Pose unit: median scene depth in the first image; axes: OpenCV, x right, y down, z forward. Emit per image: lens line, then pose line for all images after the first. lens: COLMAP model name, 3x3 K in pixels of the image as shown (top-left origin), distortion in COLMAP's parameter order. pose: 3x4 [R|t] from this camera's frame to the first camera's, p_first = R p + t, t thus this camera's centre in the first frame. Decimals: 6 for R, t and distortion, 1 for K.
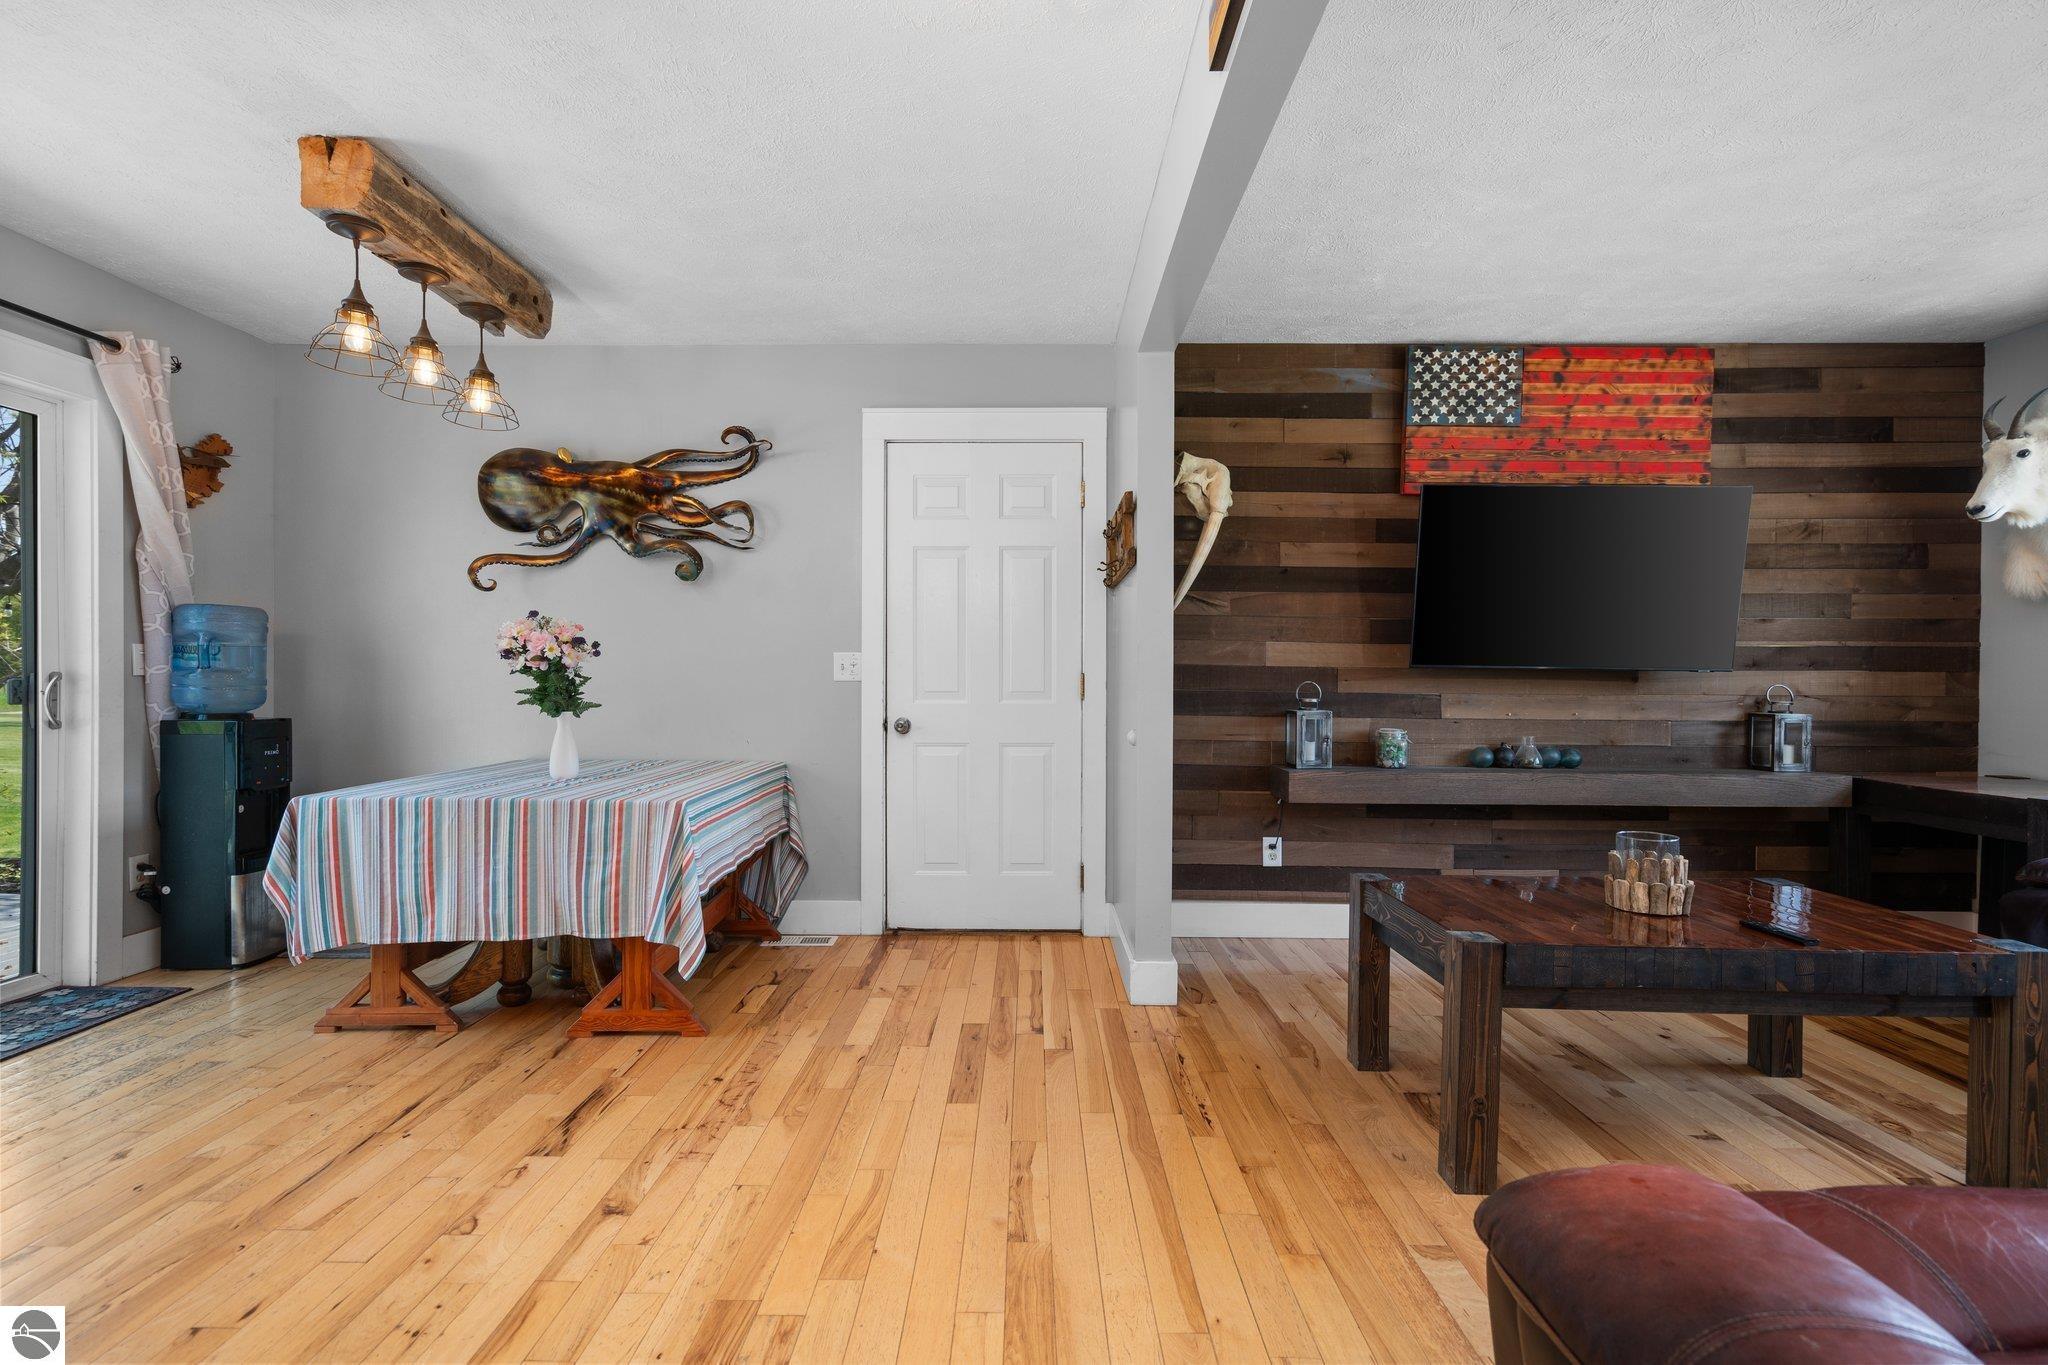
lens RADIAL K [[930.1, 0, 1020.5], [0, 930.1, 687.1], [0, 0, 1]] dist [0.004573, -0.001788]
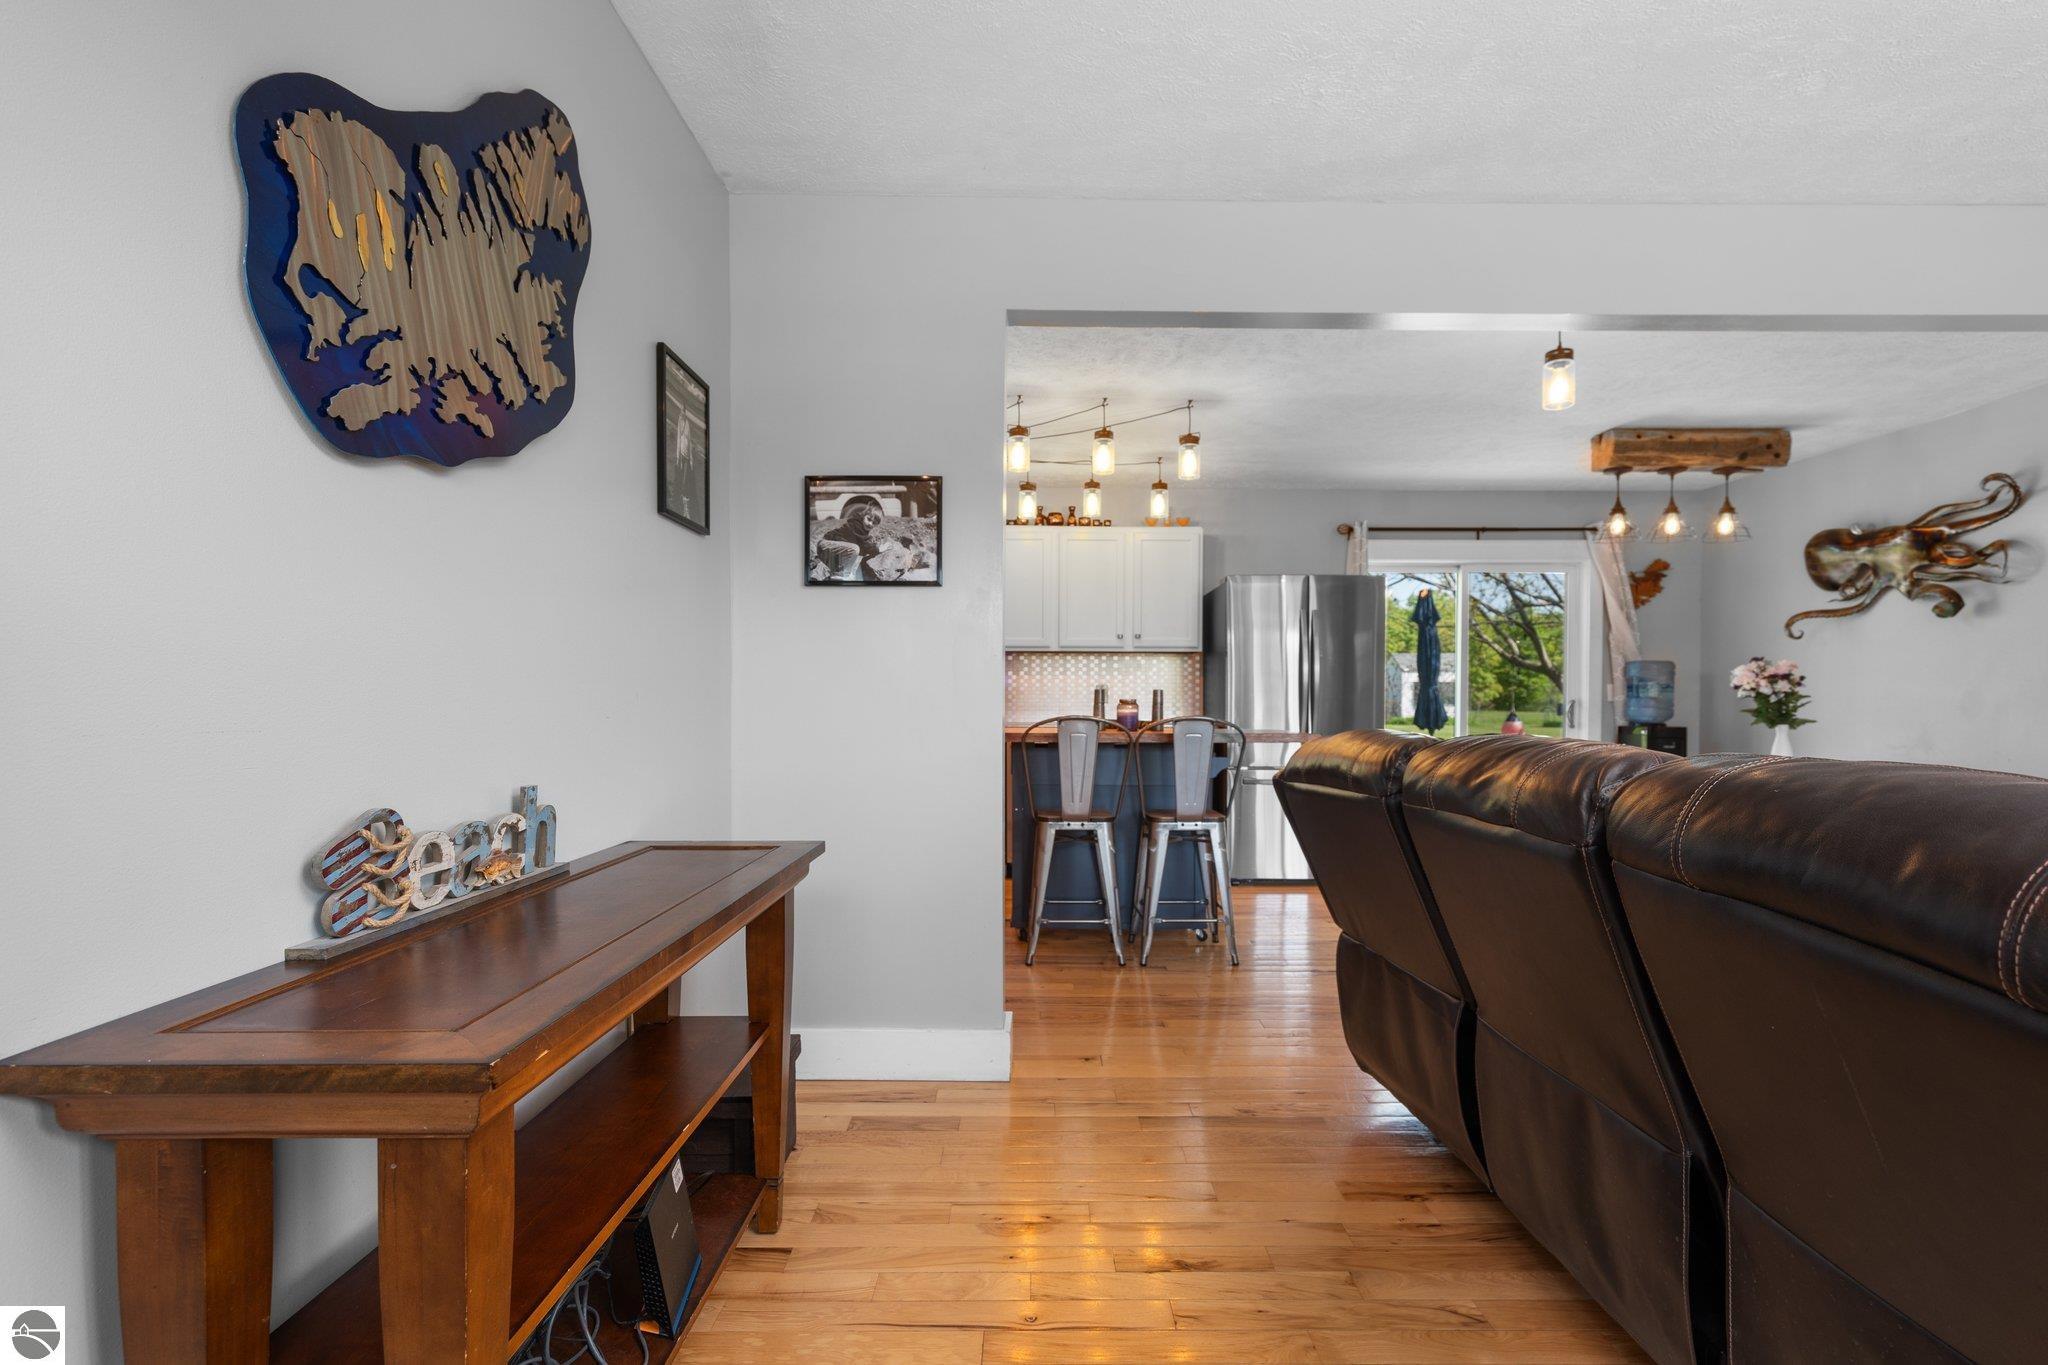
lens RADIAL K [[930.1, 0, 1047.3], [0, 930.1, 720.0], [0, 0, 1]] dist [0.004573, -0.001788]
pose [[0.018042, 0.017916, -0.999677, 0.801110], [-0.009217, 0.999800, 0.017752, 0.003203], [0.999795, 0.008893, 0.018204, -0.144288]]
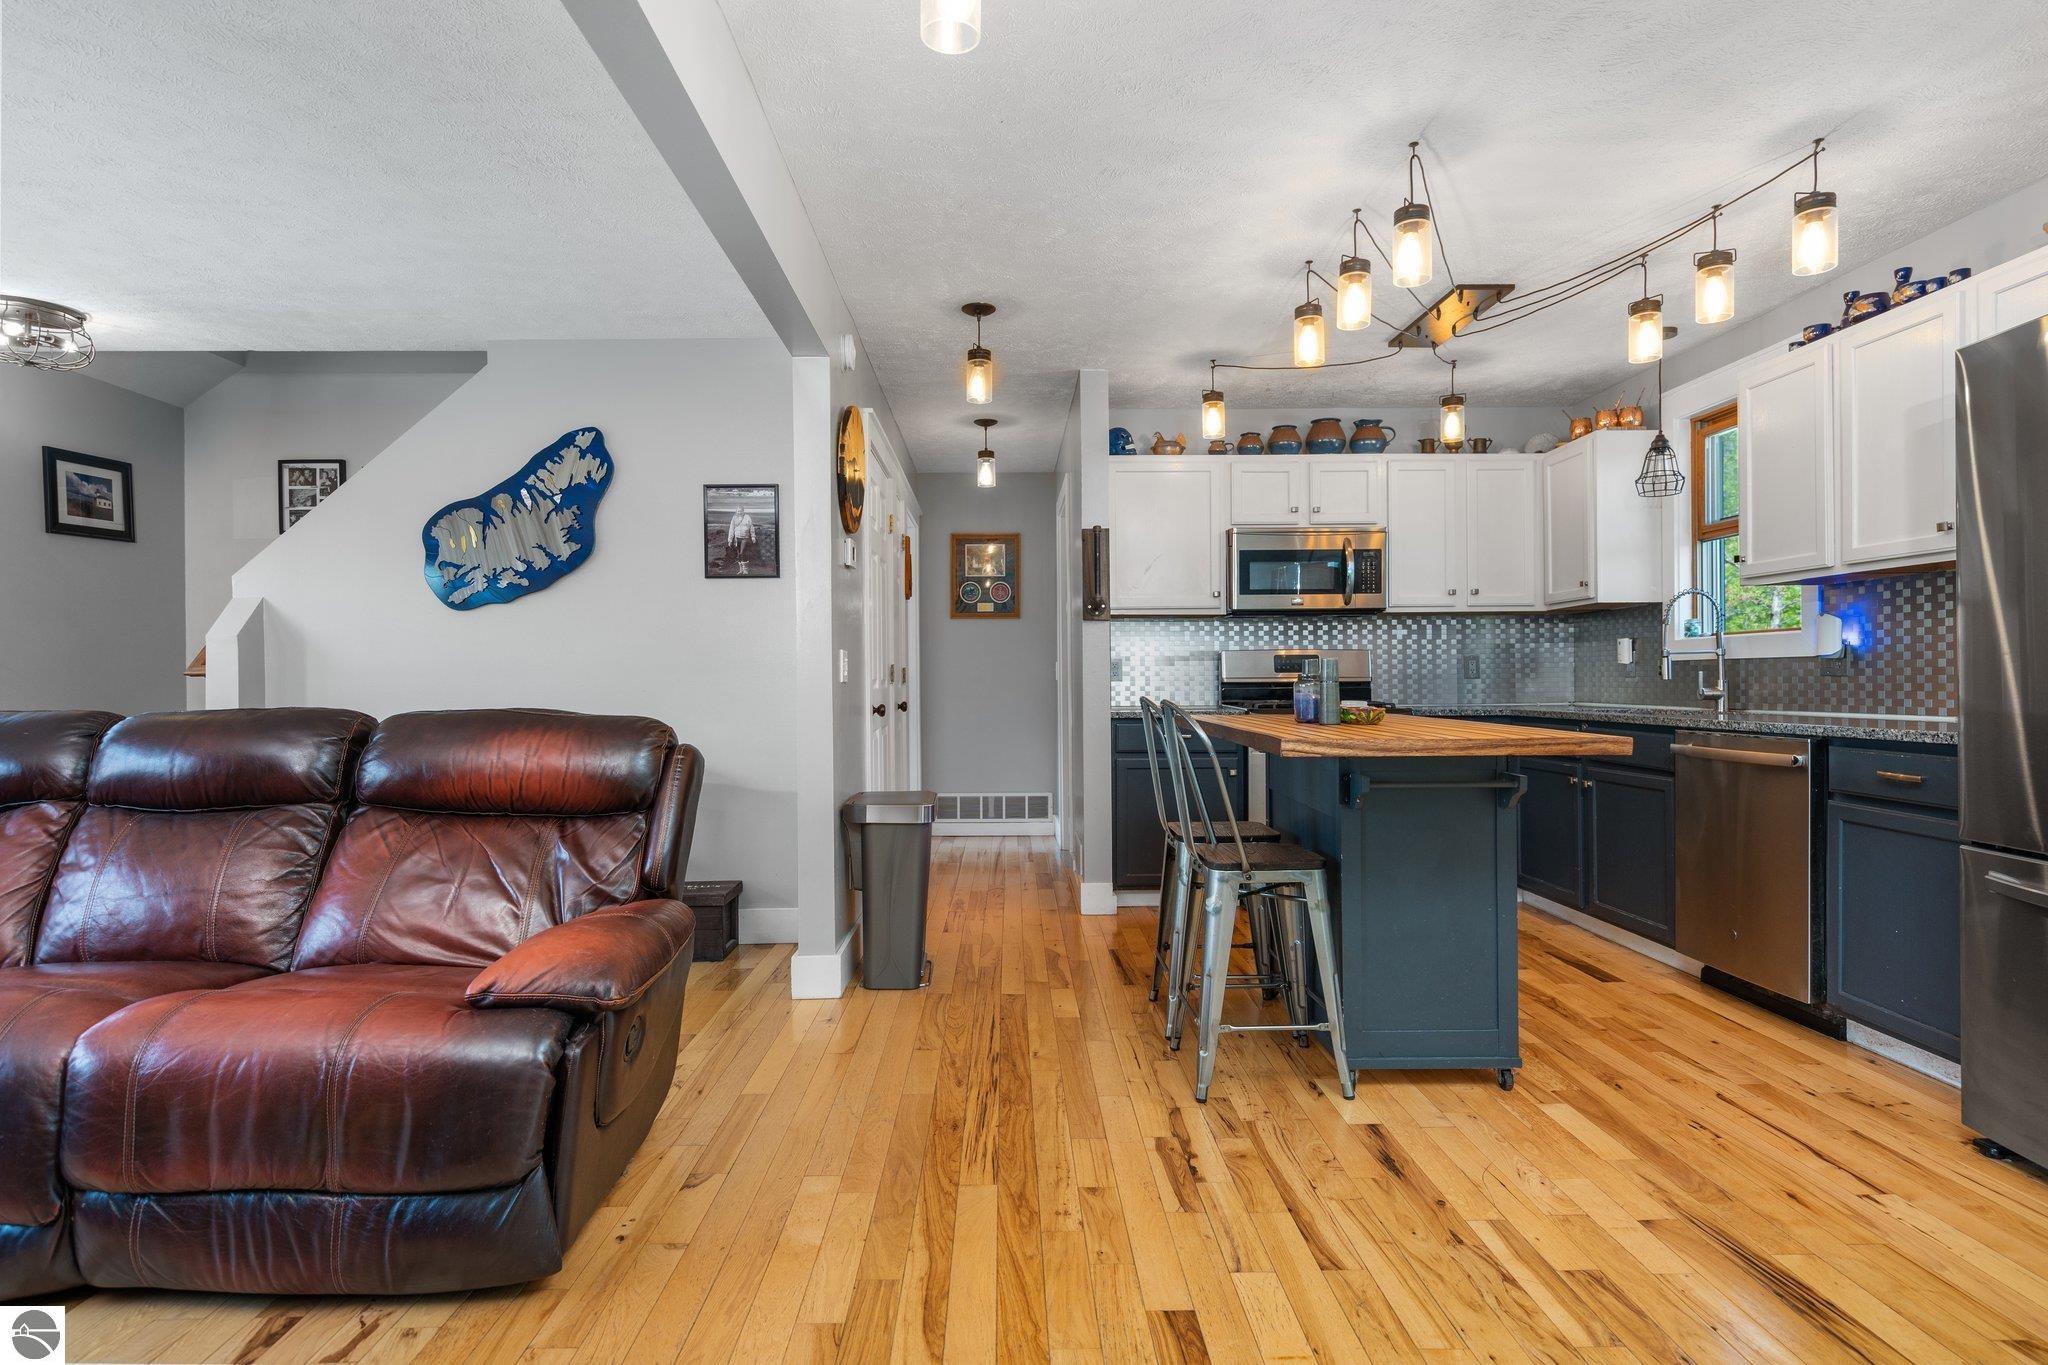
lens RADIAL K [[1069.7, 0, 1023.6], [0, 1069.7, 681.0], [0, 0, 1]] dist [0.014679, 0.001588]
pose [[-0.999362, 0.004315, -0.035459, -0.049156], [0.004057, 0.999965, 0.007335, -0.005262], [0.035490, 0.007187, -0.999344, 0.786873]]
